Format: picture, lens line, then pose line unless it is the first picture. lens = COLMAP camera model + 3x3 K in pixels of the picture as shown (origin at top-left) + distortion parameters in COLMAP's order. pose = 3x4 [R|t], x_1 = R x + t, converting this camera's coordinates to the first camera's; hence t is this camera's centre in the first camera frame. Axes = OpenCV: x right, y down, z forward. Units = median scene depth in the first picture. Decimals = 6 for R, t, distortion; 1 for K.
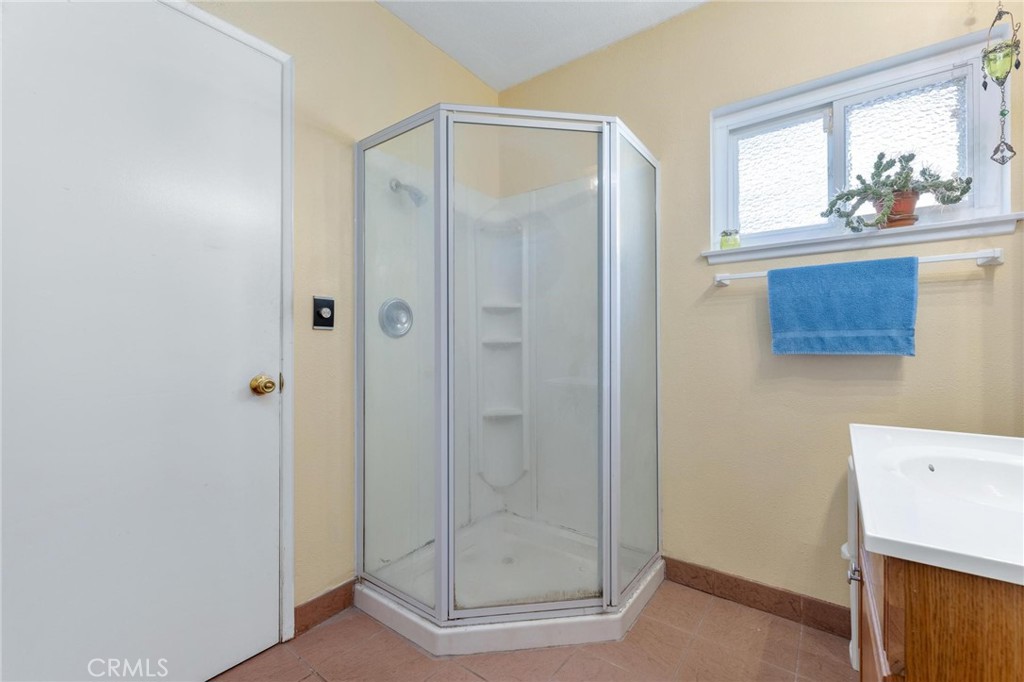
lens RADIAL K [[430.4, 0, 511.5], [0, 430.4, 340.2], [0, 0, 1]] dist [0.000251, -0.000268]
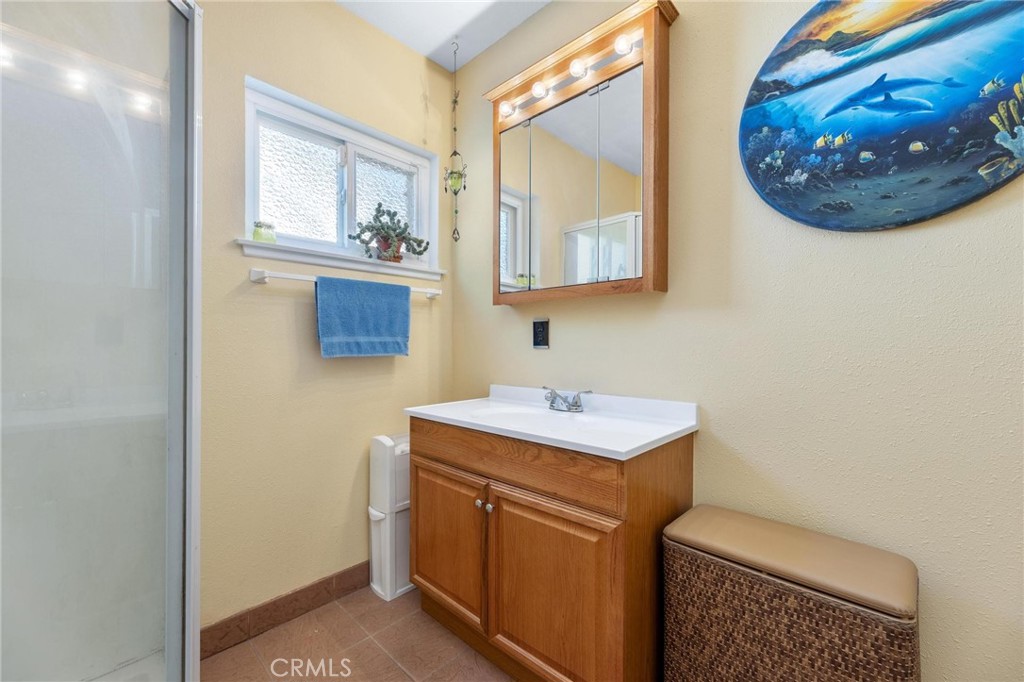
lens RADIAL K [[405.2, 0, 511.3], [0, 405.2, 345.1], [0, 0, 1]] dist [-0.002064, -0.000273]
pose [[0.116117, 0.000513, 0.993235, -0.333006], [-0.003615, 0.999993, -0.000094, 0.000535], [-0.993229, -0.003580, 0.116118, 0.463985]]
